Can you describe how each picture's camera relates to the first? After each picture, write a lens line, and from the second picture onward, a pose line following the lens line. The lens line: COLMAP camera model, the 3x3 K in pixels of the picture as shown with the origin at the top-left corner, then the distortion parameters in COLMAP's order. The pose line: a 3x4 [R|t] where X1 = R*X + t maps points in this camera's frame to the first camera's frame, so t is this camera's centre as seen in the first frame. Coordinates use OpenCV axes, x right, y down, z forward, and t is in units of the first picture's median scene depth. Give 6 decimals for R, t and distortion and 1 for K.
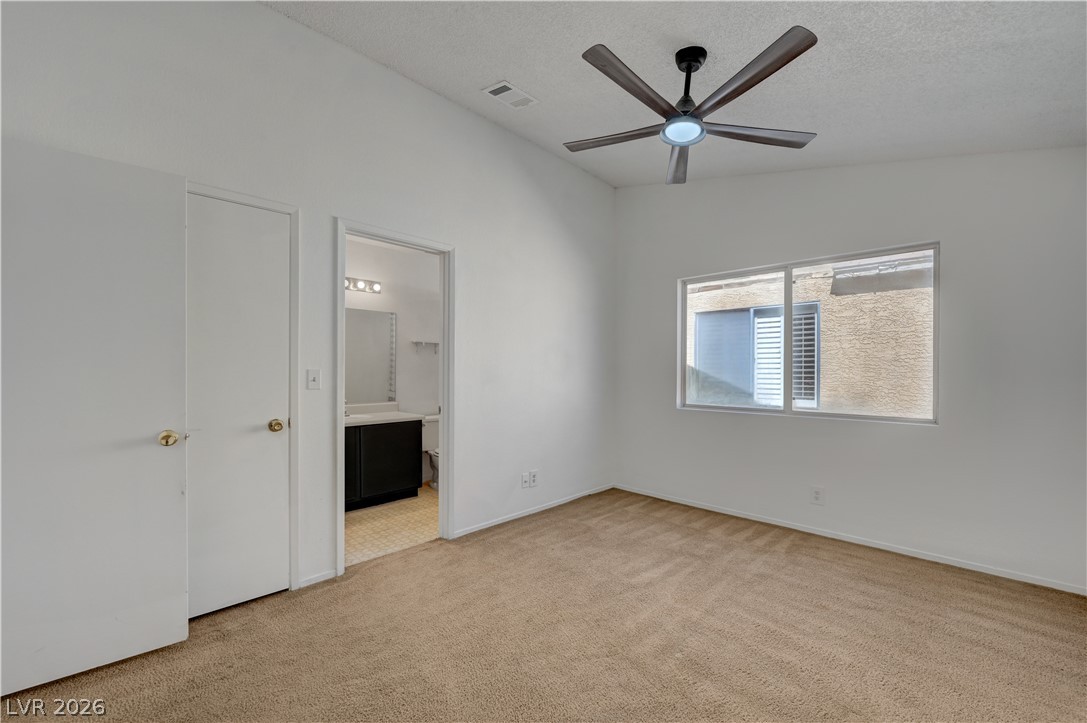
lens RADIAL K [[430.7, 0, 546.5], [0, 430.7, 357.7], [0, 0, 1]] dist [0.003440, -0.001868]
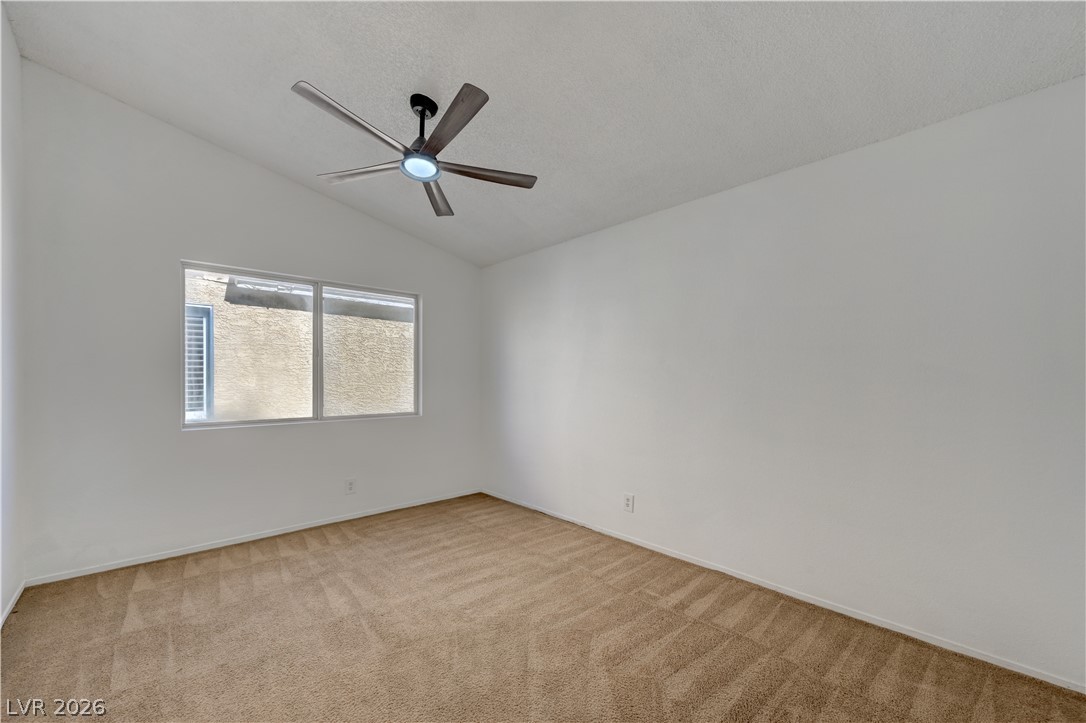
lens RADIAL K [[437.6, 0, 544.7], [0, 437.6, 362.4], [0, 0, 1]] dist [0.002317, 0.000590]
pose [[0.067504, 0.034498, 0.997122, -0.443539], [-0.028697, 0.999056, -0.032622, 0.005716], [-0.997306, -0.026412, 0.068430, 0.331491]]
